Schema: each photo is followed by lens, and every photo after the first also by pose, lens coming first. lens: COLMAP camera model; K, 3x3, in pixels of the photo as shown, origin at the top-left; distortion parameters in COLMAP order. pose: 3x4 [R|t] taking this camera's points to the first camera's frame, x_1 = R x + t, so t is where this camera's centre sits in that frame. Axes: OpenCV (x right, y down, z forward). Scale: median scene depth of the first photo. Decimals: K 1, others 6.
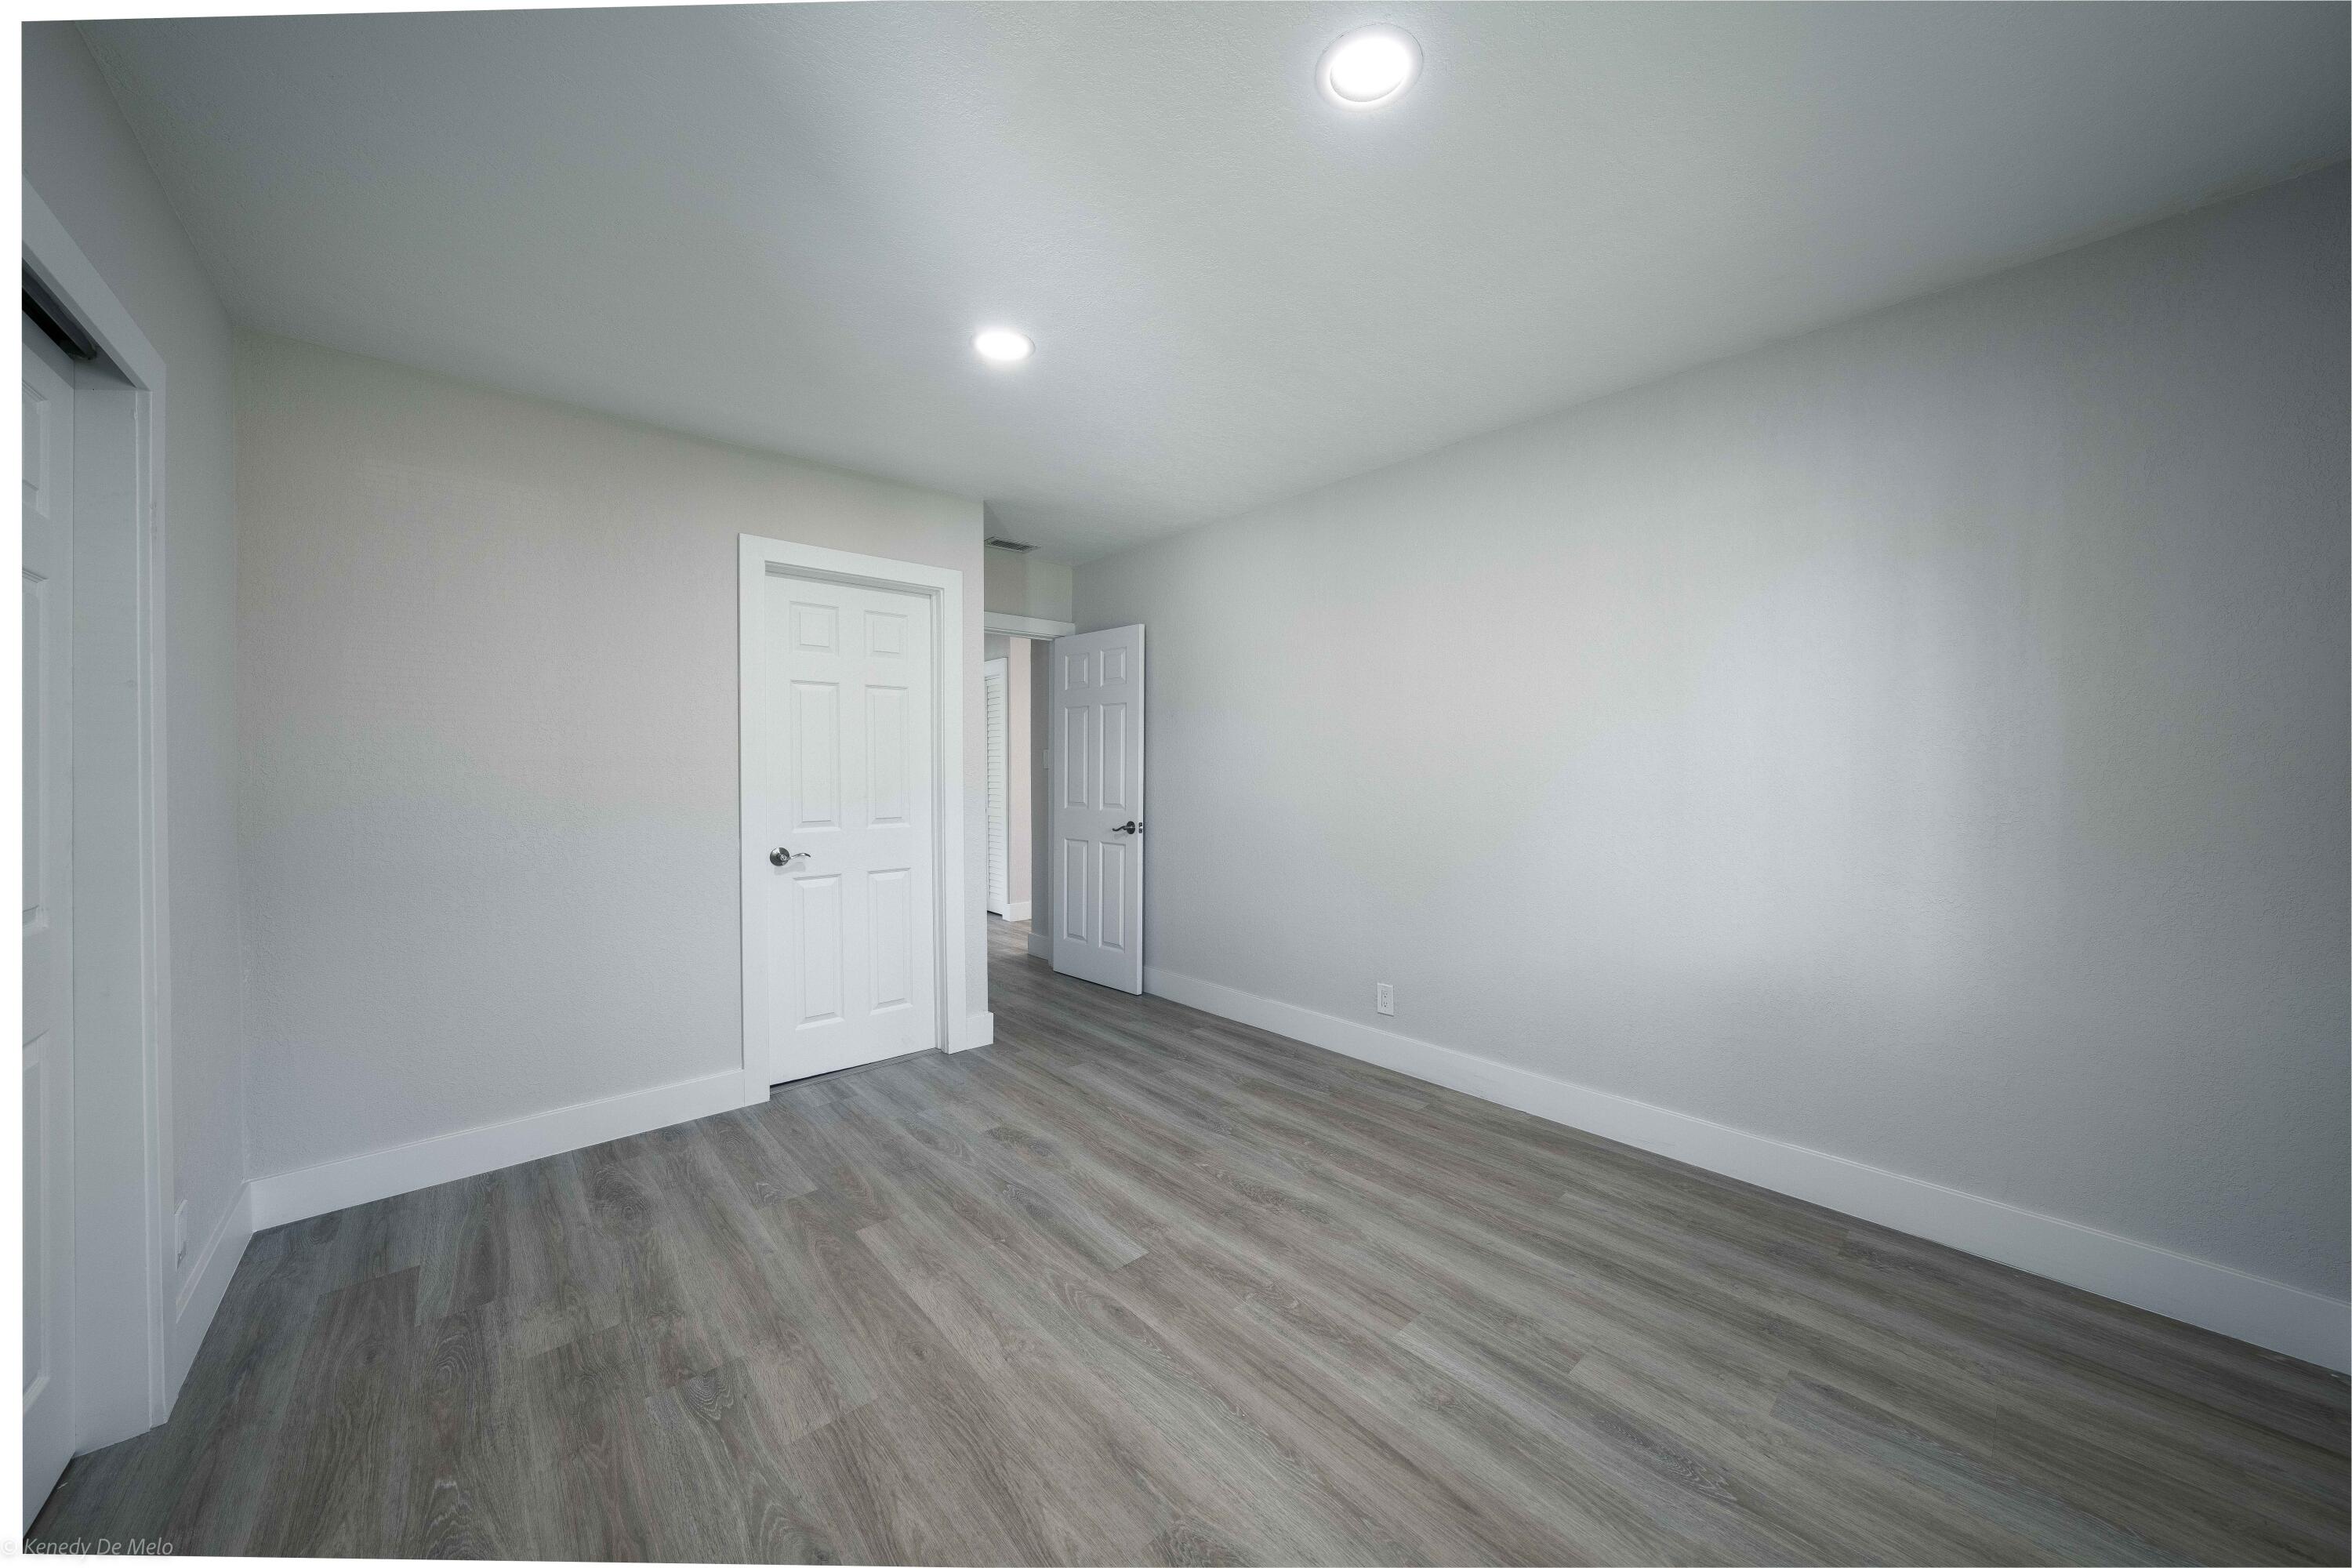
lens RADIAL K [[814.7, 0, 1176.0], [0, 814.7, 784.0], [0, 0, 1]] dist [-0.000485, -0.000070]
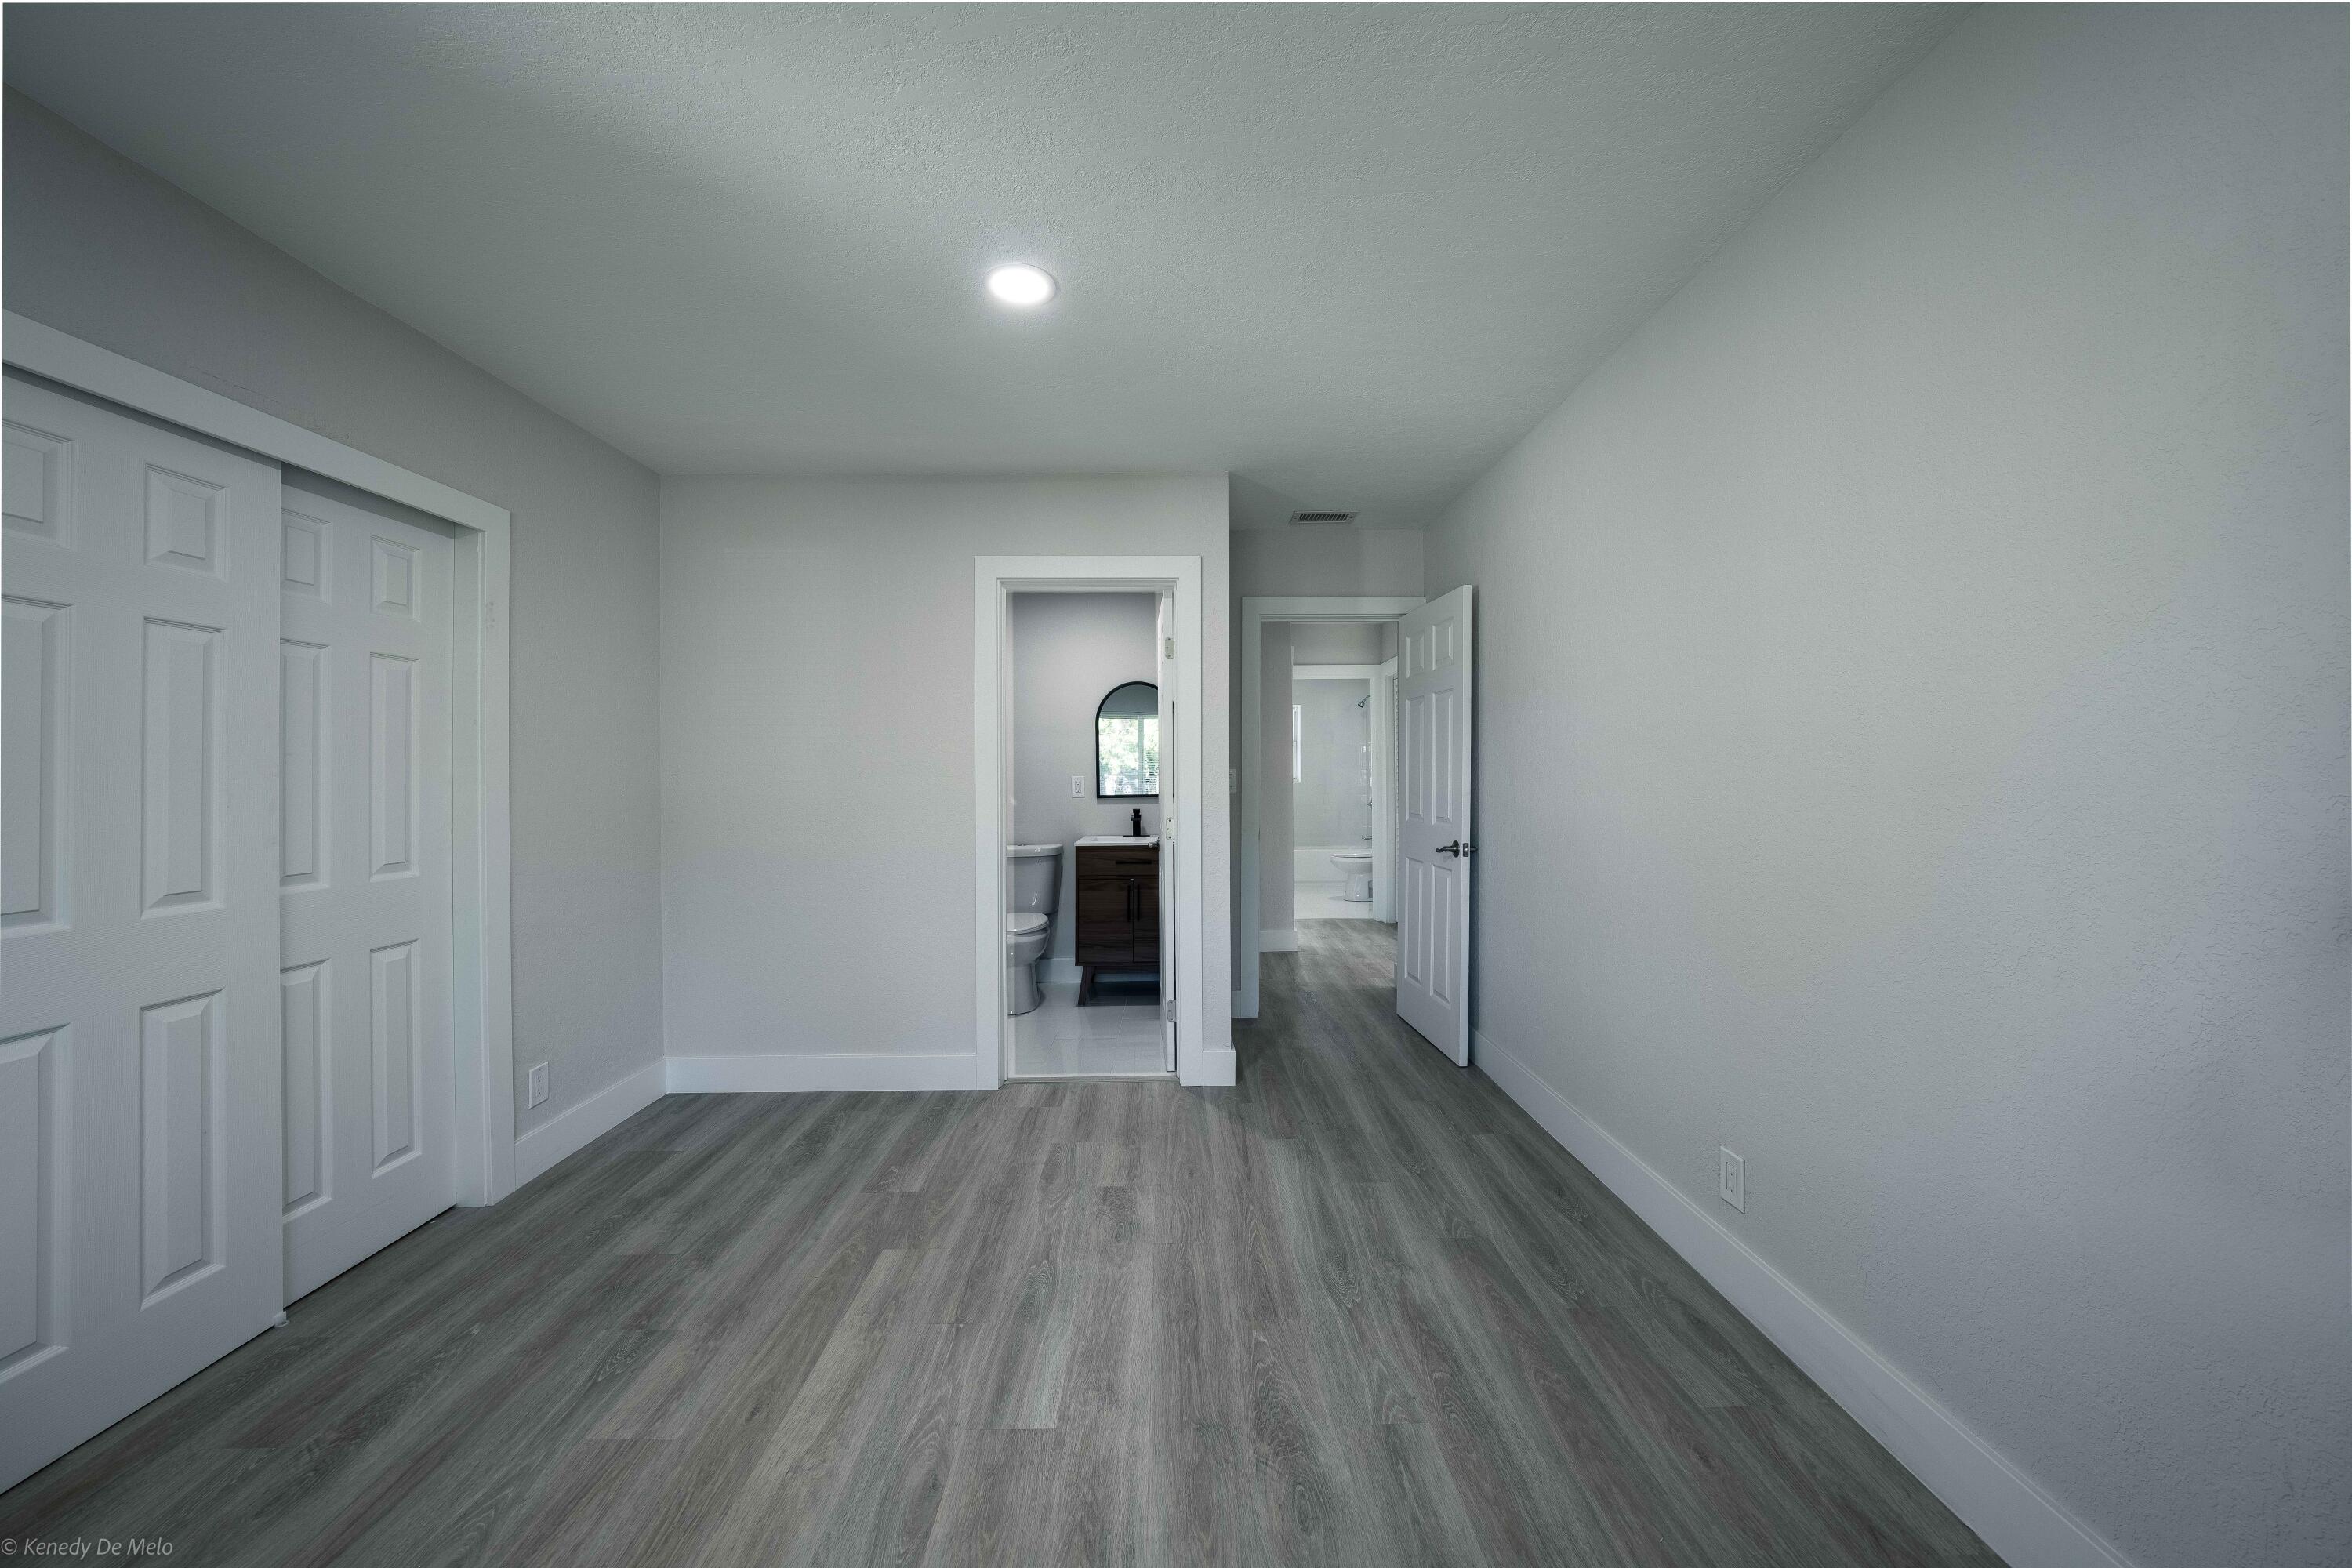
lens RADIAL K [[816.6, 0, 1176.0], [0, 816.6, 784.0], [0, 0, 1]] dist [-0.012160, -0.000073]
pose [[0.757755, 0.004902, -0.652521, 0.453646], [-0.008056, 0.999966, -0.001843, -0.007745], [0.652490, 0.006653, 0.757769, 0.440503]]
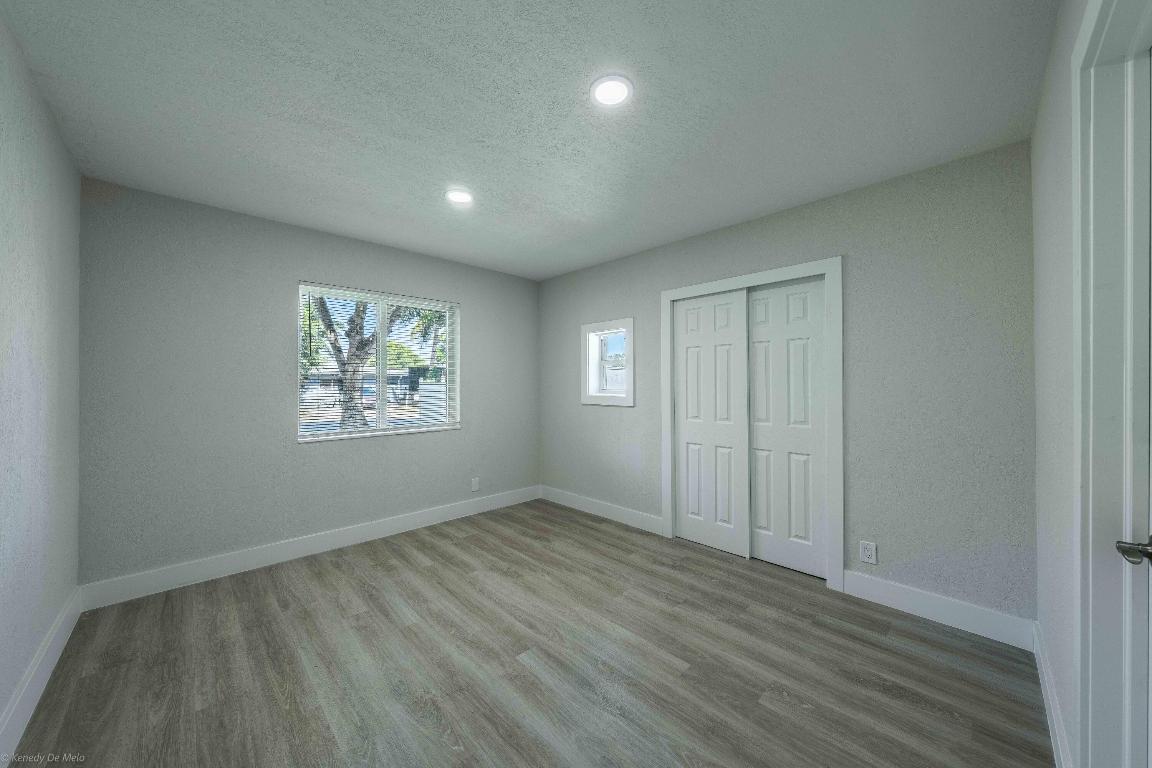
lens RADIAL K [[399.0, 0, 576.0], [0, 399.0, 384.0], [0, 0, 1]] dist [-0.000485, -0.000070]
pose [[-0.998927, 0.007313, -0.045725, -0.112931], [0.006710, 0.999889, 0.013335, -0.035645], [0.045818, 0.013014, -0.998865, 1.621716]]
